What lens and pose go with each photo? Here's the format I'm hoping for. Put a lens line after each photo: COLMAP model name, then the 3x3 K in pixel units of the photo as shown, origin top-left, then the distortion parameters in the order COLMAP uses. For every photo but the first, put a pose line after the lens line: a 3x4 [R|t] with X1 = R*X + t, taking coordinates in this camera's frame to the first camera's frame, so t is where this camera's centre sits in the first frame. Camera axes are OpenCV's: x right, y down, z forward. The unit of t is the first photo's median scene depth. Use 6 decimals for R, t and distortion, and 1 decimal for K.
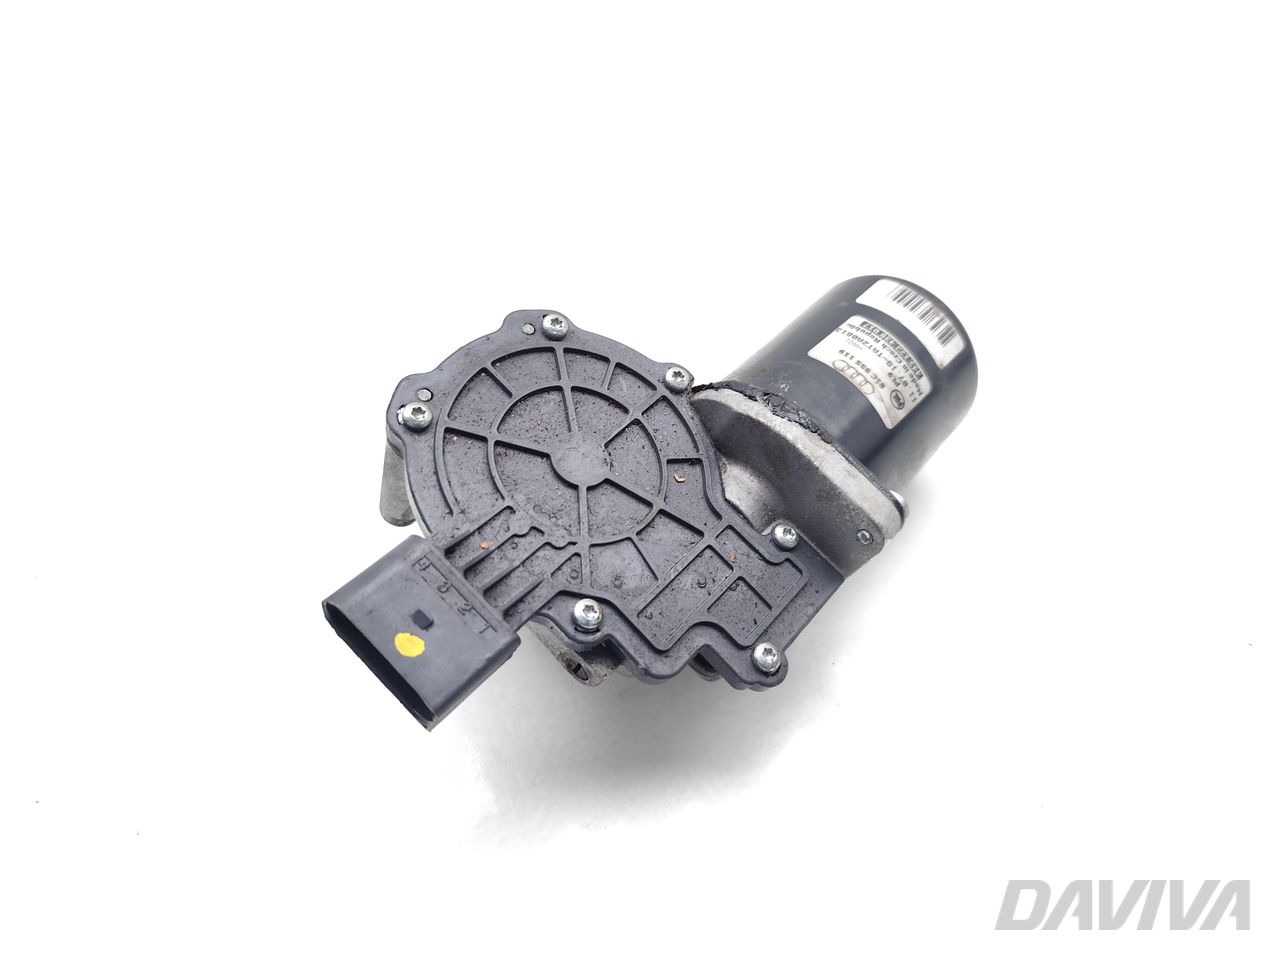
lens RADIAL K [[890.2, 0, 640.0], [0, 890.2, 480.0], [0, 0, 1]] dist [0.002942, 0.000115]
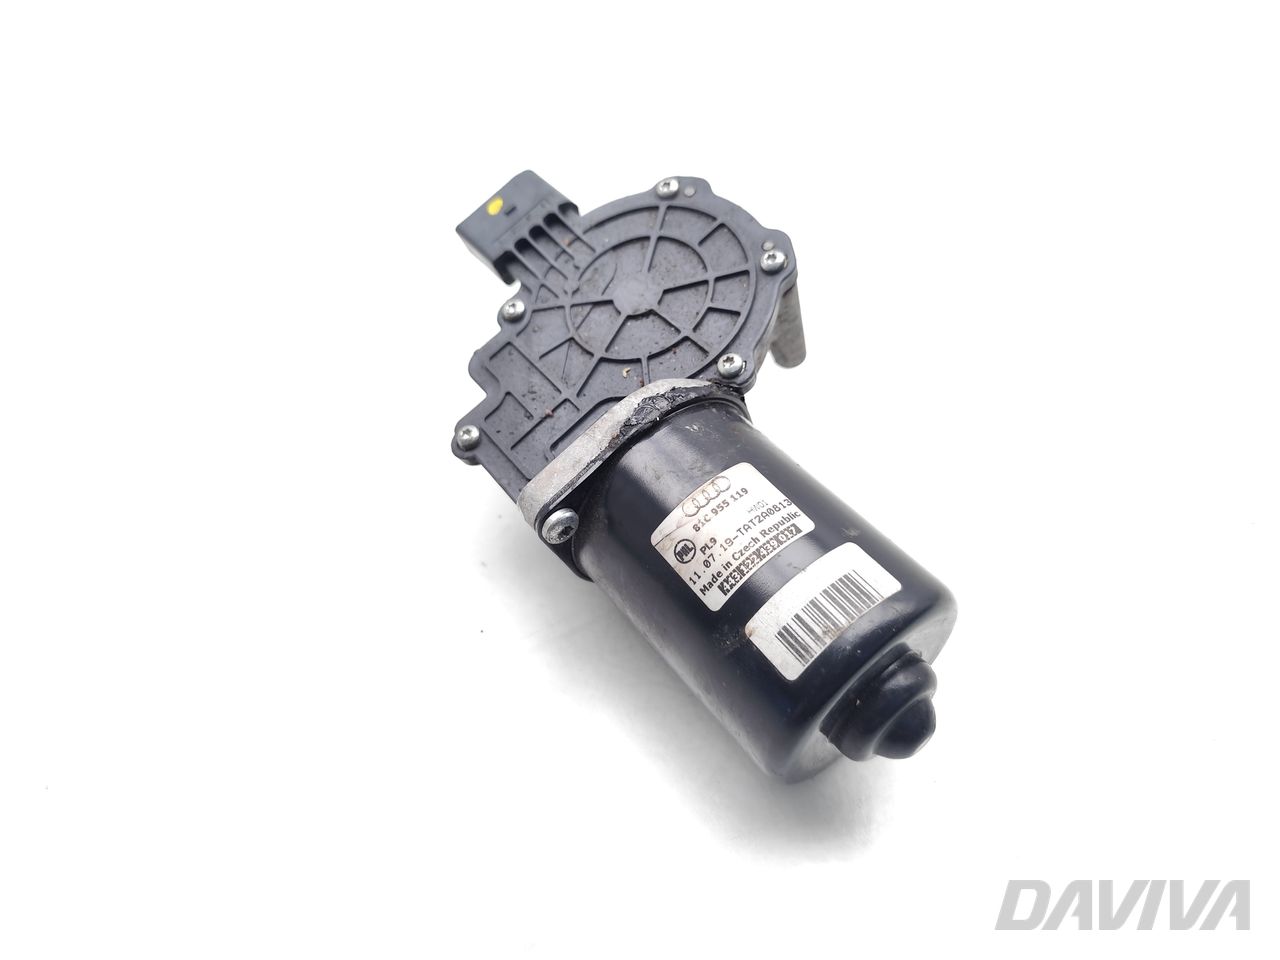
lens RADIAL K [[890.2, 0, 640.0], [0, 890.2, 480.0], [0, 0, 1]] dist [0.002942, 0.000115]
pose [[-0.221833, 0.713556, -0.664551, 0.814178], [-0.717684, 0.341886, 0.606666, -0.597509], [0.660090, 0.611516, 0.436266, 0.559462]]
